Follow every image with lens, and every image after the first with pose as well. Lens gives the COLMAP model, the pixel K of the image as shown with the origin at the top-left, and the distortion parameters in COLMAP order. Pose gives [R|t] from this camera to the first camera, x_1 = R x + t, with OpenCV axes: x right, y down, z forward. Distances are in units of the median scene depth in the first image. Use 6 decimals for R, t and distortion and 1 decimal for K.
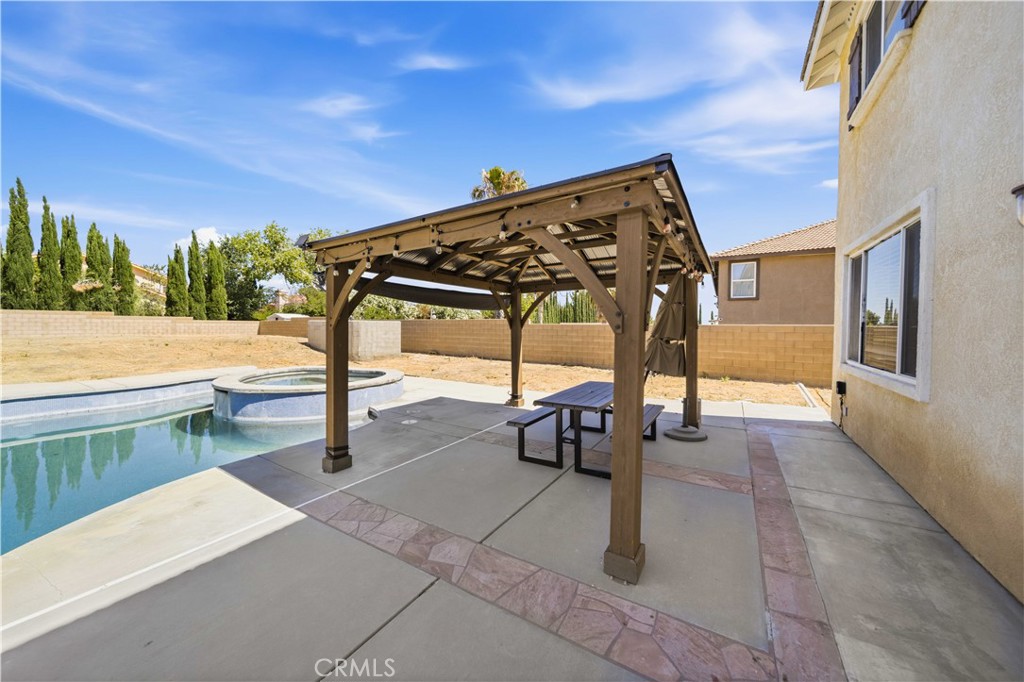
lens RADIAL K [[356.5, 0, 512.9], [0, 356.5, 330.0], [0, 0, 1]] dist [0.000491, 0.000031]
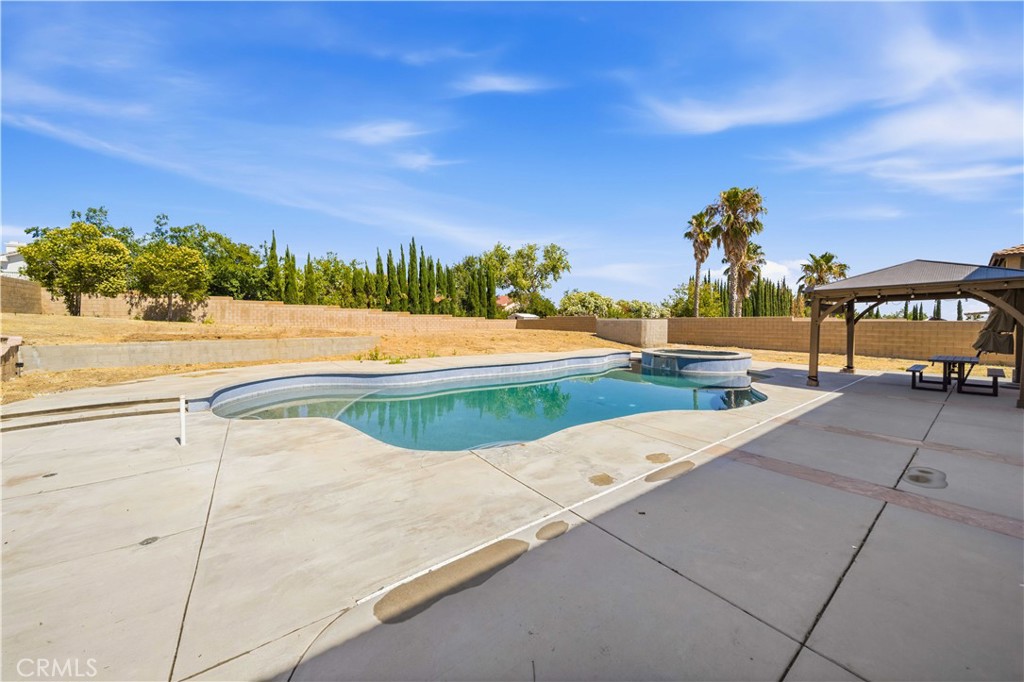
lens RADIAL K [[356.5, 0, 512.9], [0, 356.5, 330.0], [0, 0, 1]] dist [0.000491, 0.000031]
pose [[0.930353, 0.002078, -0.366659, -0.310413], [0.002850, 0.999913, 0.012900, -0.002898], [0.366654, -0.013047, 0.930266, -0.401135]]
